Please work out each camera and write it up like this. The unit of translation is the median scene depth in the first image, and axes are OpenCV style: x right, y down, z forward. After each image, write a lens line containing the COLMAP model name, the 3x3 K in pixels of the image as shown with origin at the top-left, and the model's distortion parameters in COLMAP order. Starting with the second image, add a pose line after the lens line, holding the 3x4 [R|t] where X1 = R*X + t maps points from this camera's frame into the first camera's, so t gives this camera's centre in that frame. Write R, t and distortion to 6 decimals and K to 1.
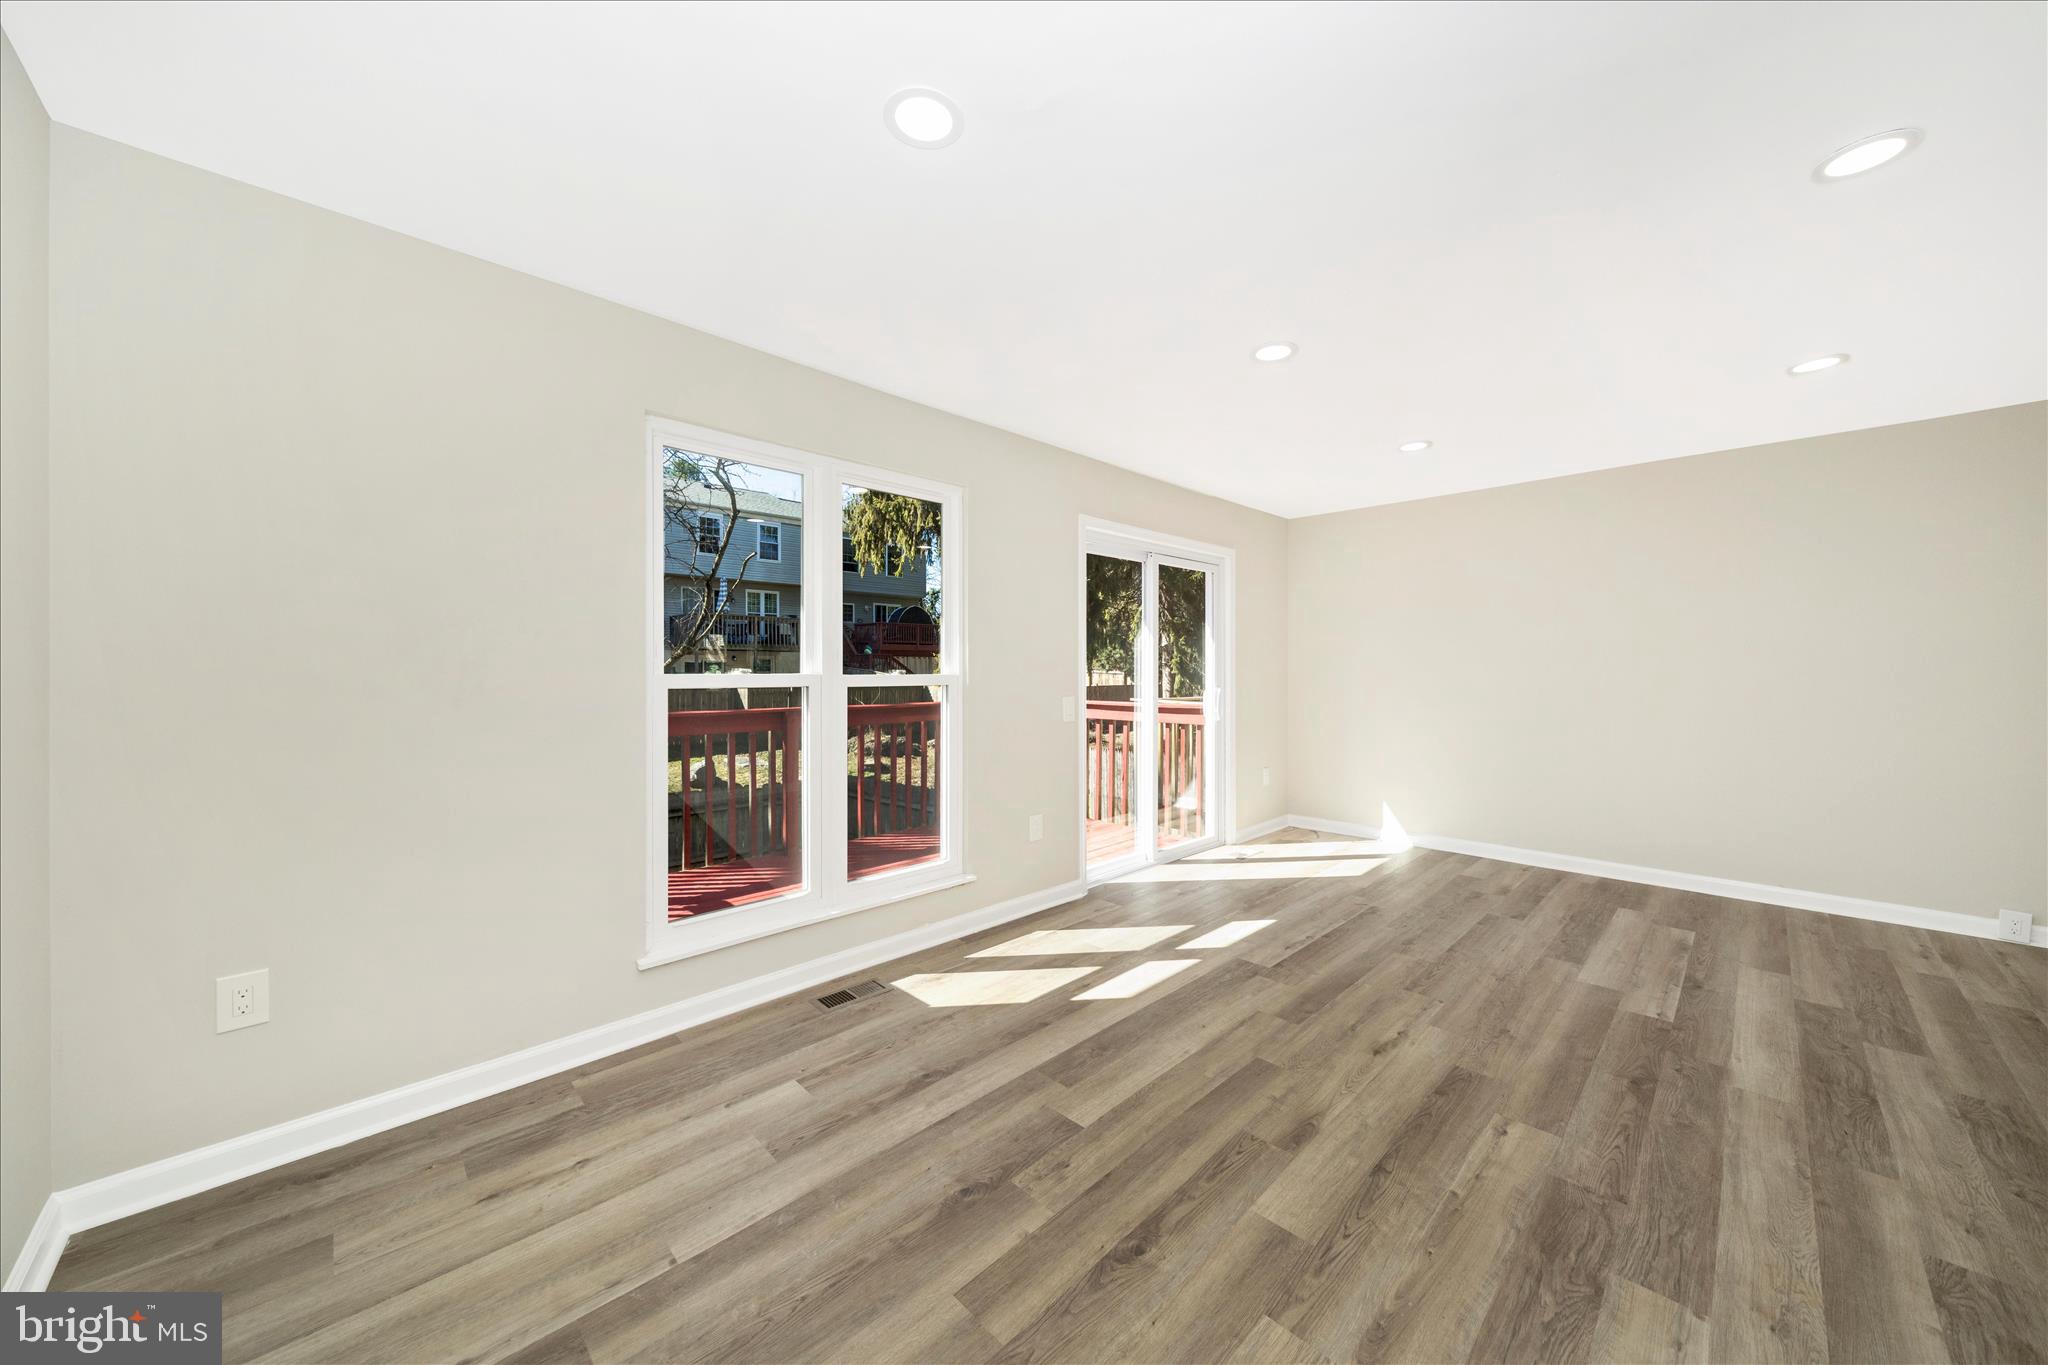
lens RADIAL K [[712.8, 0, 1030.8], [0, 712.8, 675.6], [0, 0, 1]] dist [-0.003077, -0.000222]
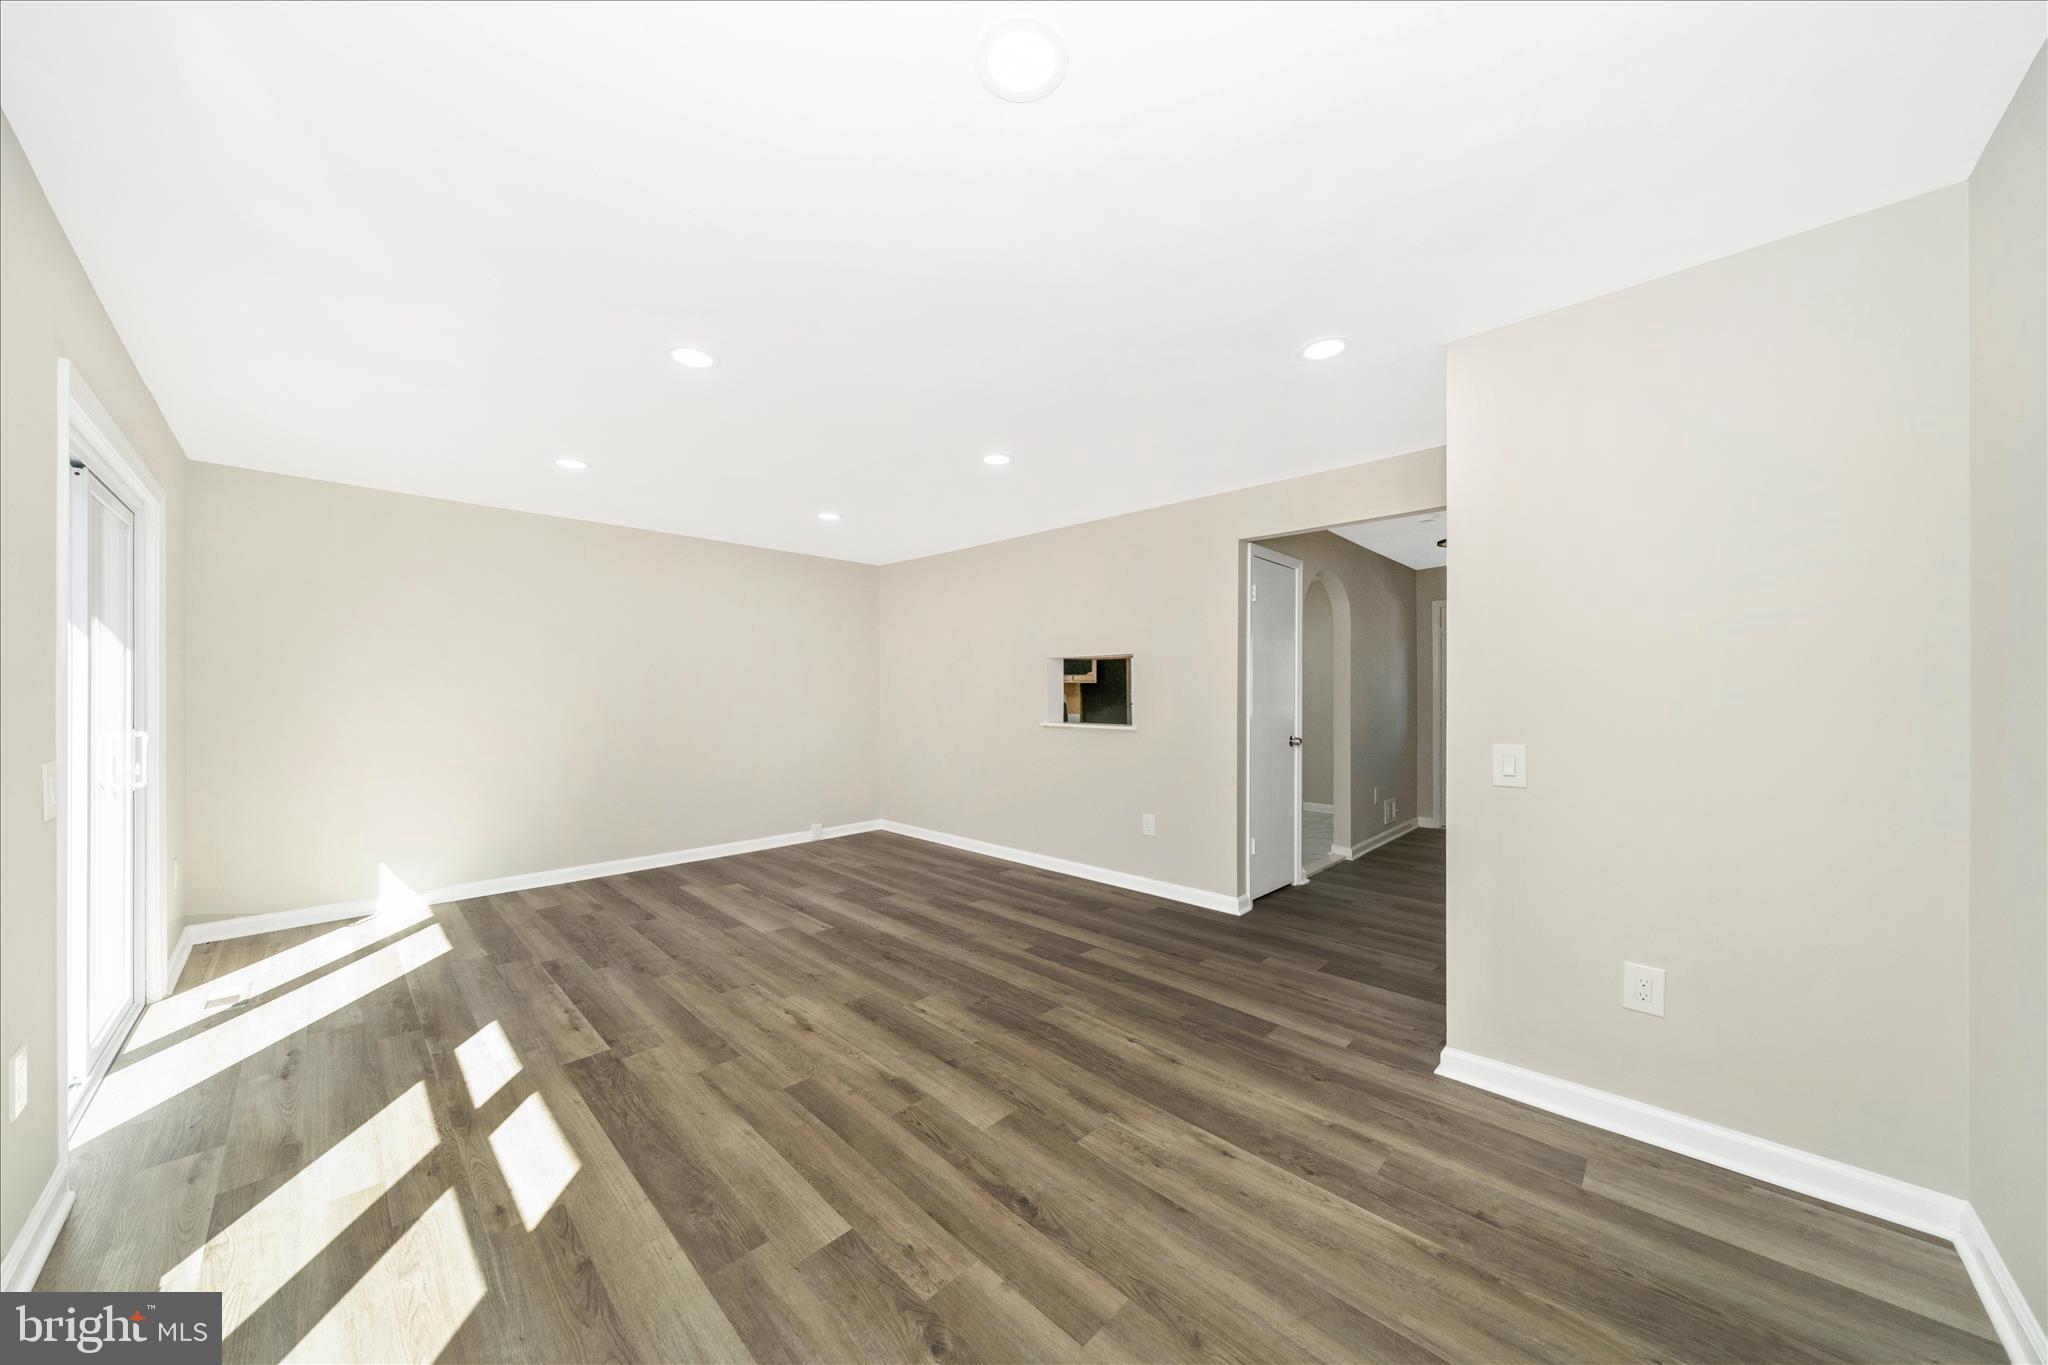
lens RADIAL K [[701.5, 0, 1022.1], [0, 701.5, 694.3], [0, 0, 1]] dist [-0.002226, -0.000235]
pose [[-0.018301, -0.002450, 0.999830, -0.633898], [0.010401, 0.999942, 0.002640, -0.010034], [-0.999778, 0.010447, -0.018275, 0.655587]]
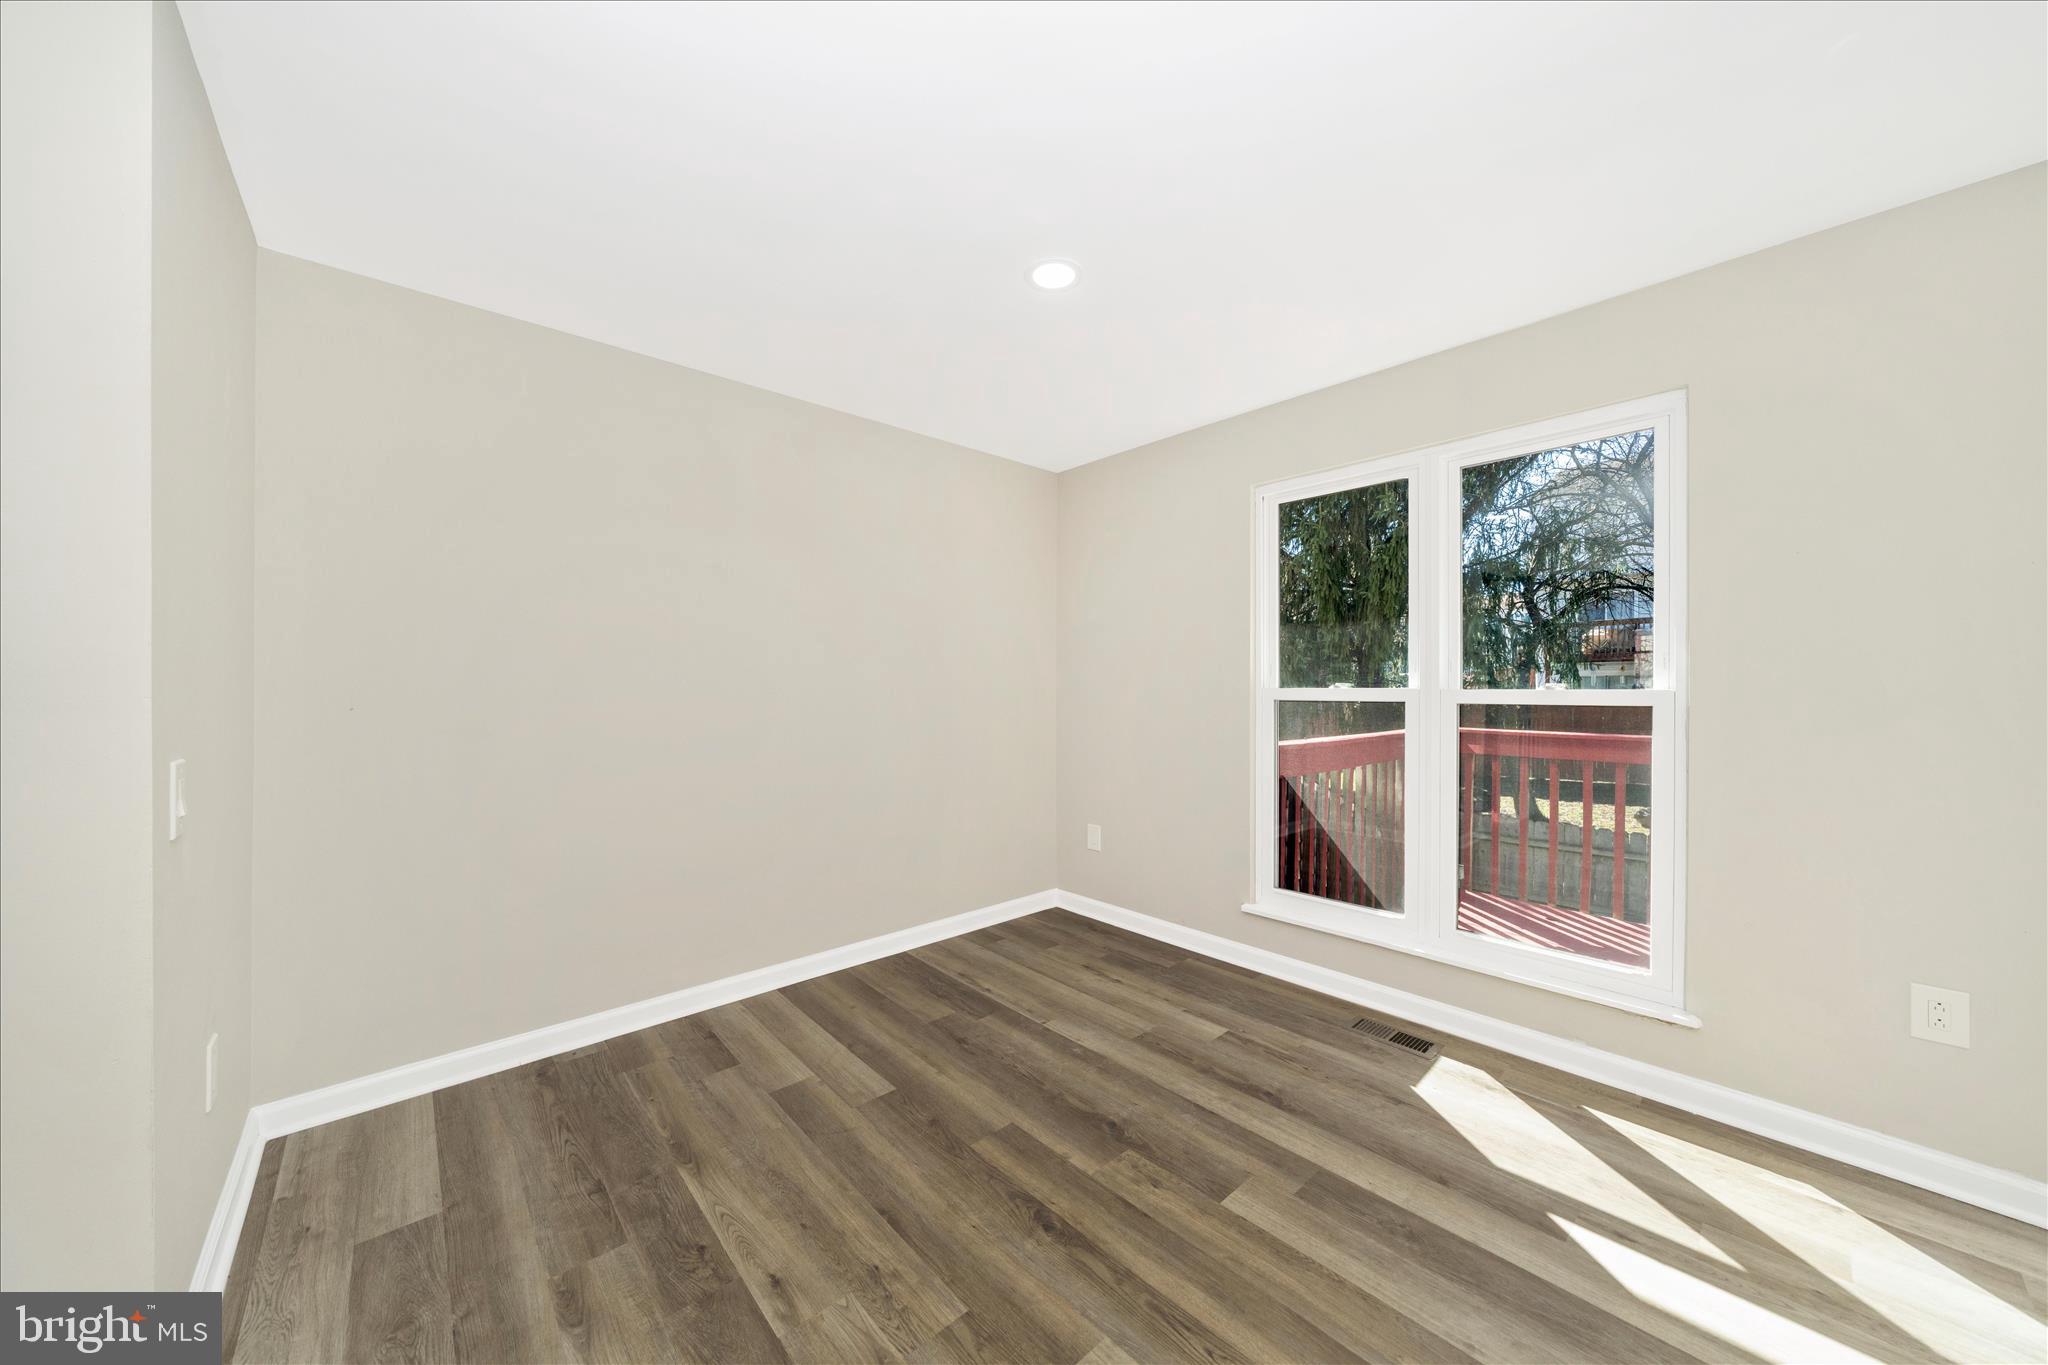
lens RADIAL K [[709.9, 0, 1030.4], [0, 709.9, 708.3], [0, 0, 1]] dist [0.000405, -0.000074]
pose [[-0.038560, 0.025746, -0.998925, 0.764256], [-0.009662, 0.999612, 0.026136, 0.008743], [0.999210, 0.010660, -0.038296, 0.649849]]
